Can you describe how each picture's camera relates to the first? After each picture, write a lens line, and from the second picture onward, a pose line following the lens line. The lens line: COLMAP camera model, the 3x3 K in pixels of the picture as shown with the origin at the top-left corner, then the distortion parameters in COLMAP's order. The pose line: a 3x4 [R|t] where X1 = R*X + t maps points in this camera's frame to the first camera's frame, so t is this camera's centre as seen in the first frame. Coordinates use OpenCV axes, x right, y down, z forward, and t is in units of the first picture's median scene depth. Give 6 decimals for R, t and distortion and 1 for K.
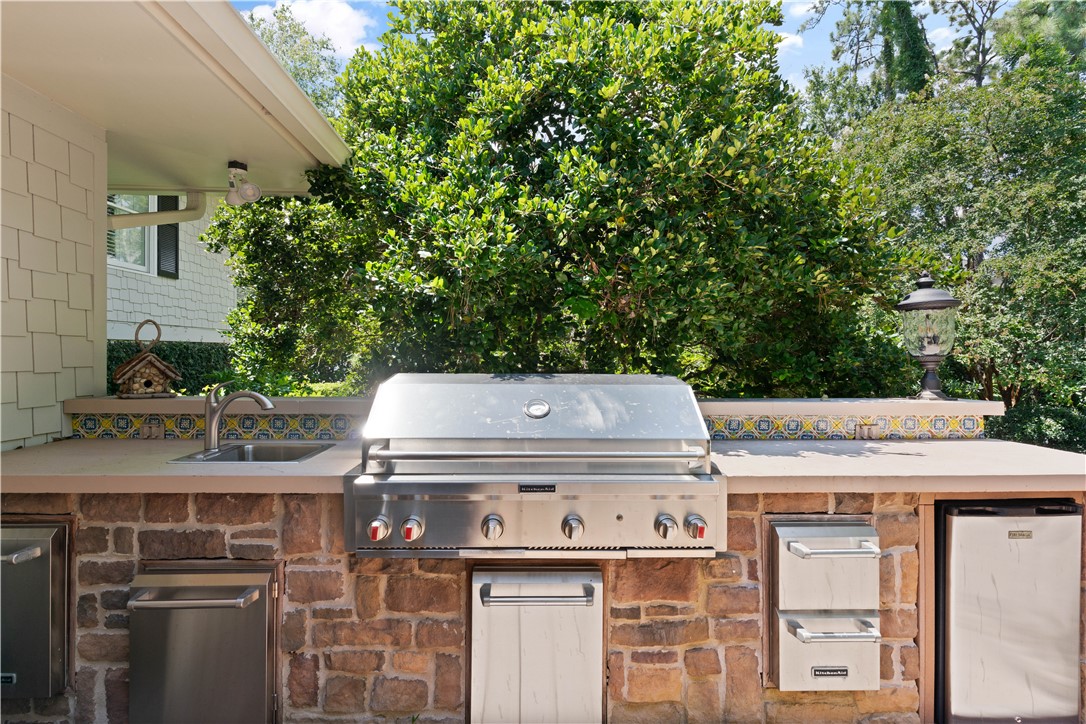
lens RADIAL K [[526.8, 0, 543.8], [0, 526.8, 355.5], [0, 0, 1]] dist [0.003851, -0.001320]
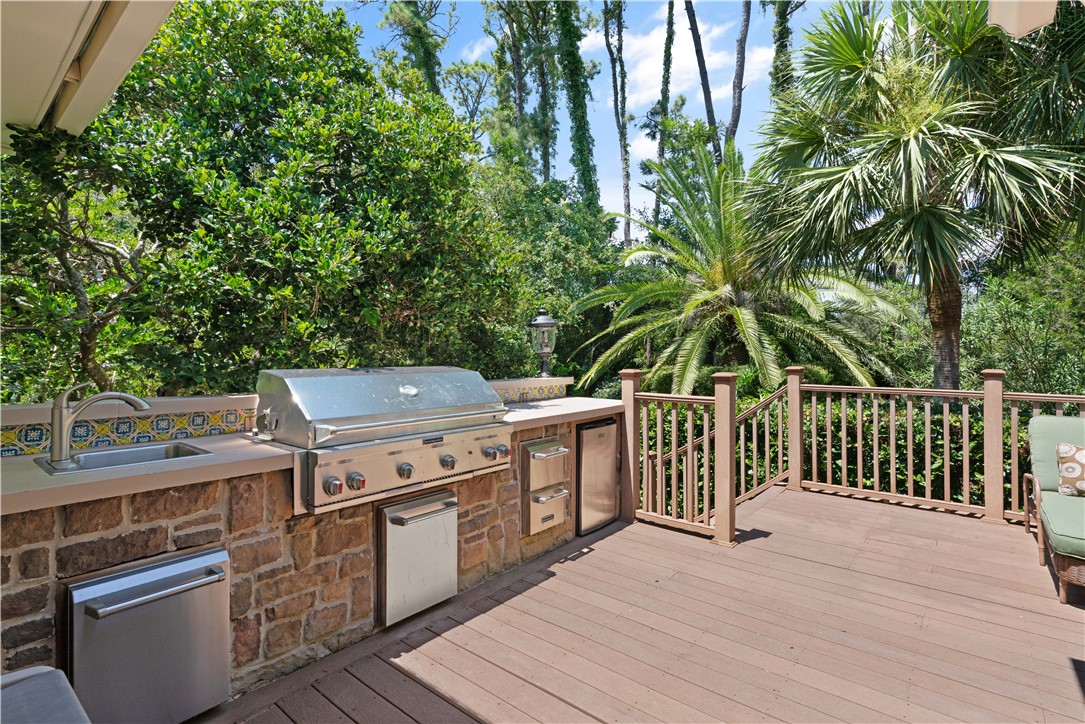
lens RADIAL K [[526.3, 0, 537.6], [0, 526.3, 355.9], [0, 0, 1]] dist [0.003851, -0.001320]
pose [[0.654992, -0.005949, 0.755613, -0.900193], [0.000804, 0.999974, 0.007176, -0.004338], [-0.755636, -0.004092, 0.654979, -0.215371]]
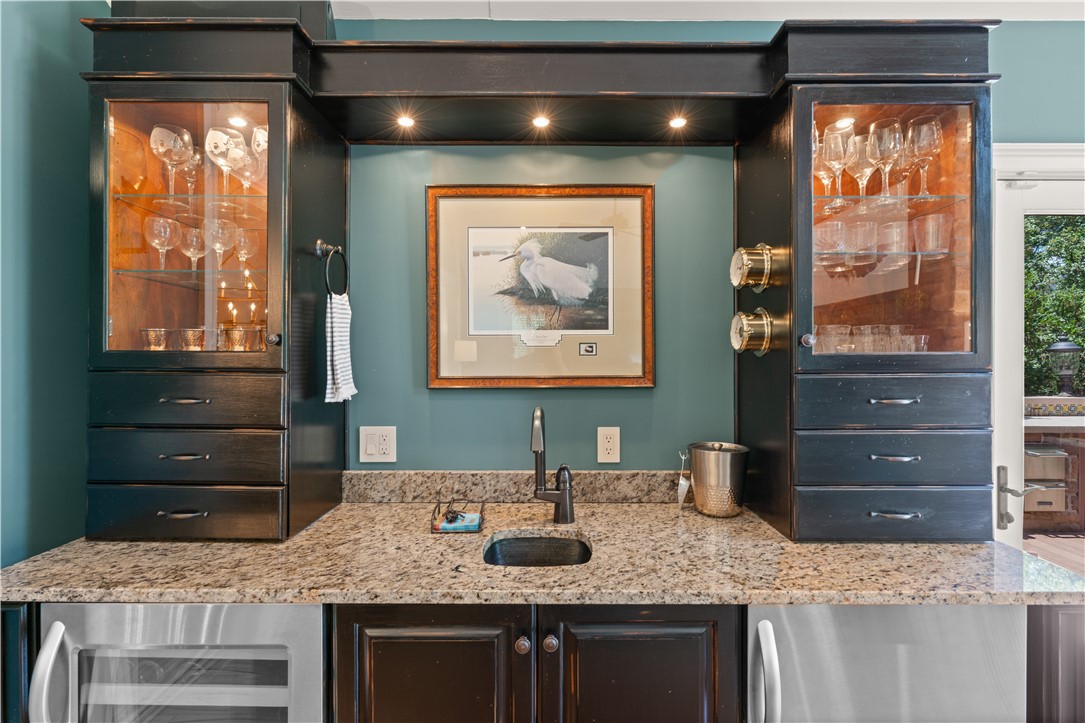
lens RADIAL K [[526.3, 0, 545.3], [0, 526.3, 357.9], [0, 0, 1]] dist [0.003851, -0.001320]
pose [[0.999395, -0.004214, -0.034527, -1.713847], [0.004204, 0.999991, -0.000386, -0.104460], [0.034528, 0.000241, 0.999404, -1.568169]]
